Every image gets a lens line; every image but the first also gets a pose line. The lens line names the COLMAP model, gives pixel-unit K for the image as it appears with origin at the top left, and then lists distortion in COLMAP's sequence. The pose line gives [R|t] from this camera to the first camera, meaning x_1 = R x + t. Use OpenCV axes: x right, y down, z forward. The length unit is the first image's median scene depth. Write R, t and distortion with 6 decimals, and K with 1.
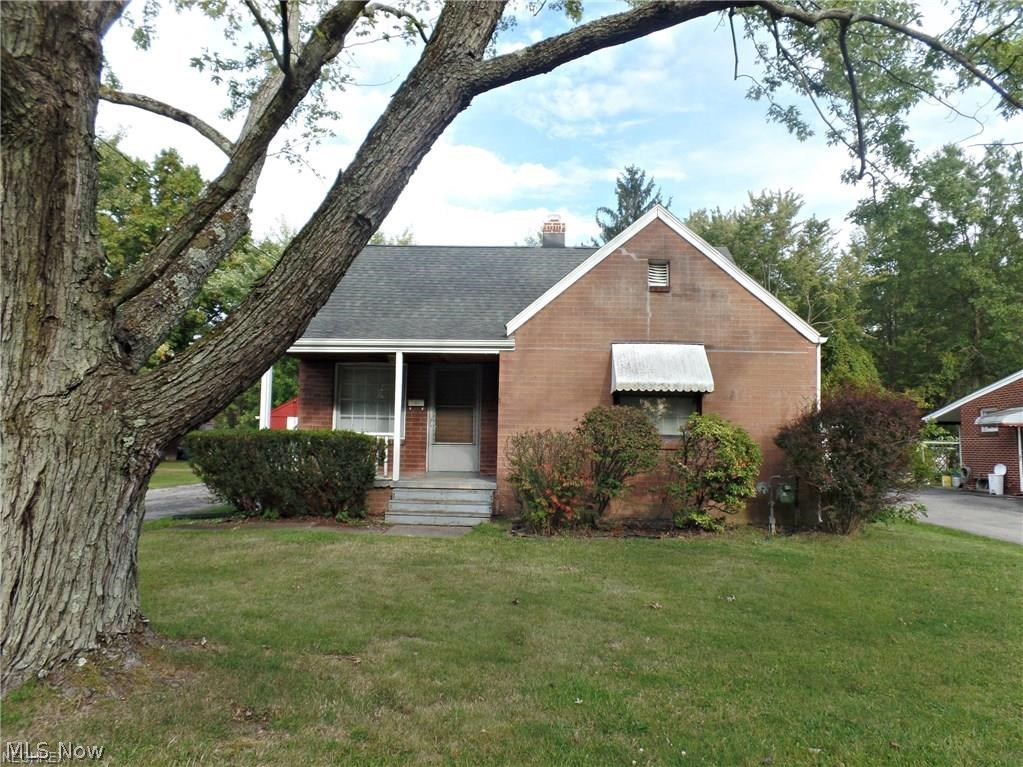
lens RADIAL K [[707.5, 0, 511.5], [0, 707.5, 383.5], [0, 0, 1]] dist [-0.006198, -0.003549]
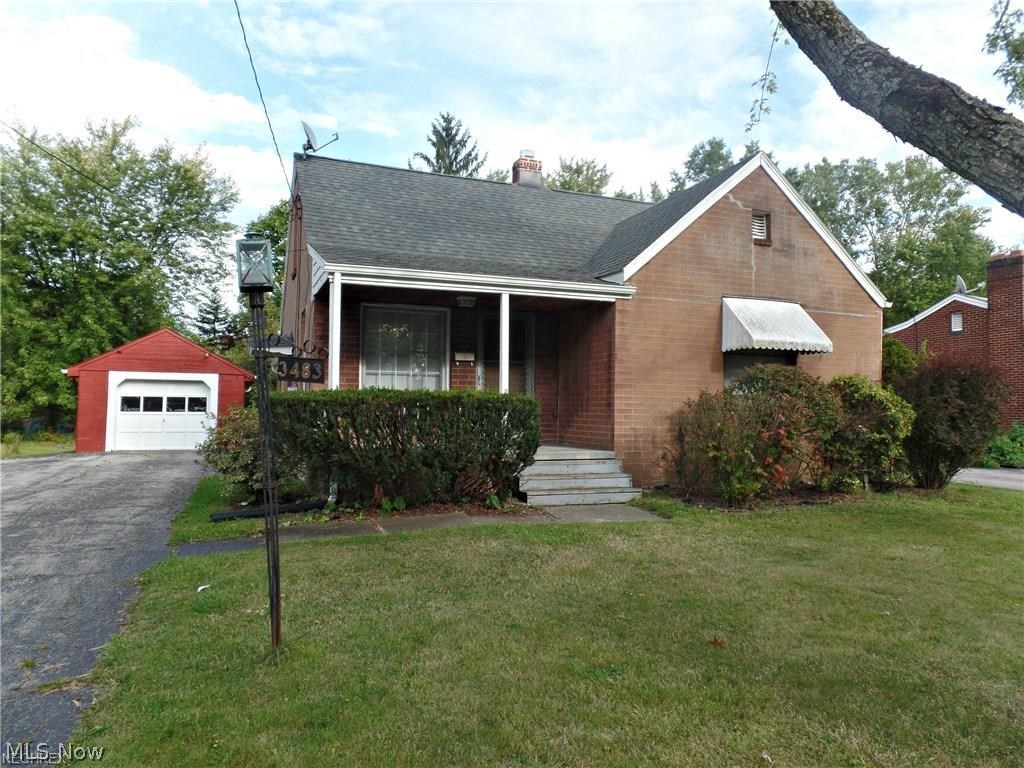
lens RADIAL K [[702.7, 0, 512.0], [0, 702.7, 384.0], [0, 0, 1]] dist [0.003452, -0.000020]
pose [[0.914488, 0.005327, 0.404579, -0.478066], [-0.029660, 0.998106, 0.053901, 0.015239], [-0.403525, -0.061292, 0.912913, 0.263855]]
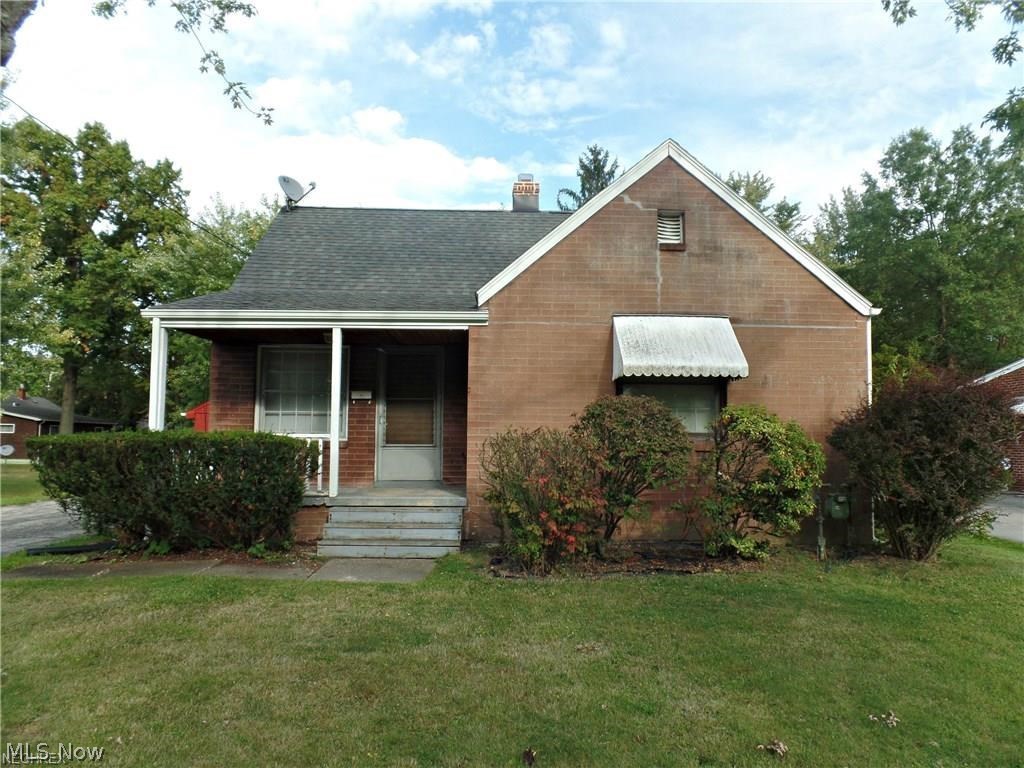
lens RADIAL K [[698.6, 0, 512.0], [0, 698.6, 384.0], [0, 0, 1]] dist [-0.005766, 0.000230]
pose [[0.997745, -0.006260, 0.066824, -0.021109], [0.005628, 0.999938, 0.009634, 0.009936], [-0.066881, -0.009236, 0.997718, 0.237283]]
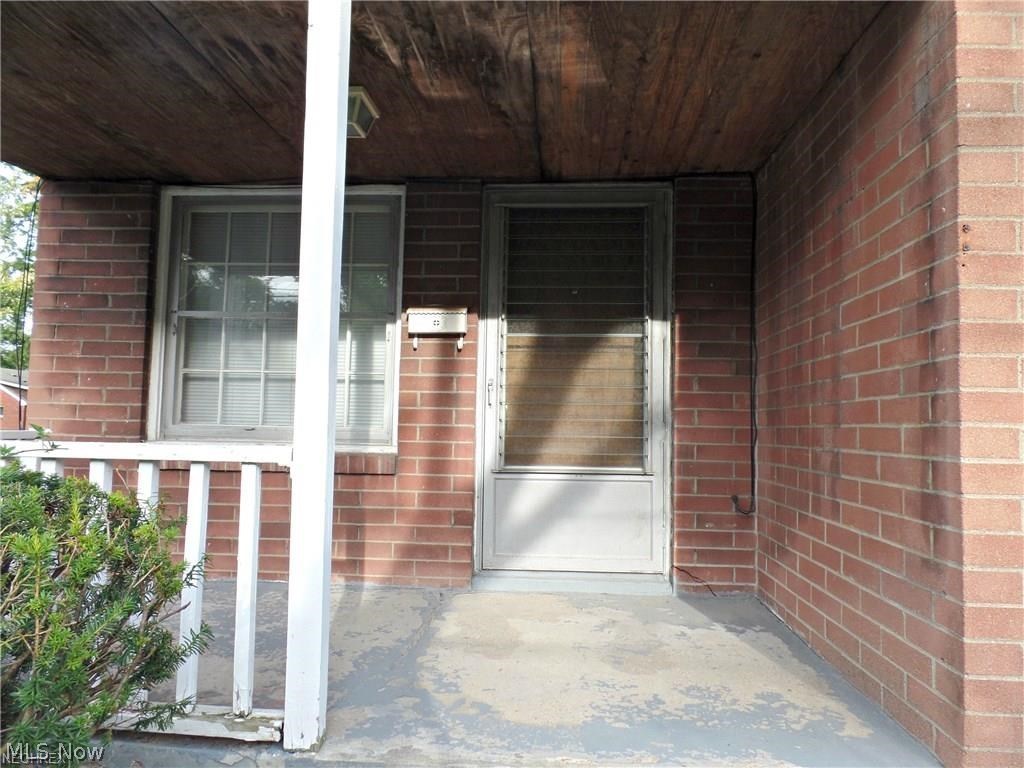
lens RADIAL K [[708.2, 0, 512.0], [0, 708.2, 384.0], [0, 0, 1]] dist [-0.006198, -0.003549]
pose [[0.999535, 0.001084, -0.030460, -0.111558], [-0.000391, 0.999741, 0.022758, 0.052340], [0.030476, -0.022736, 0.999277, 0.836126]]
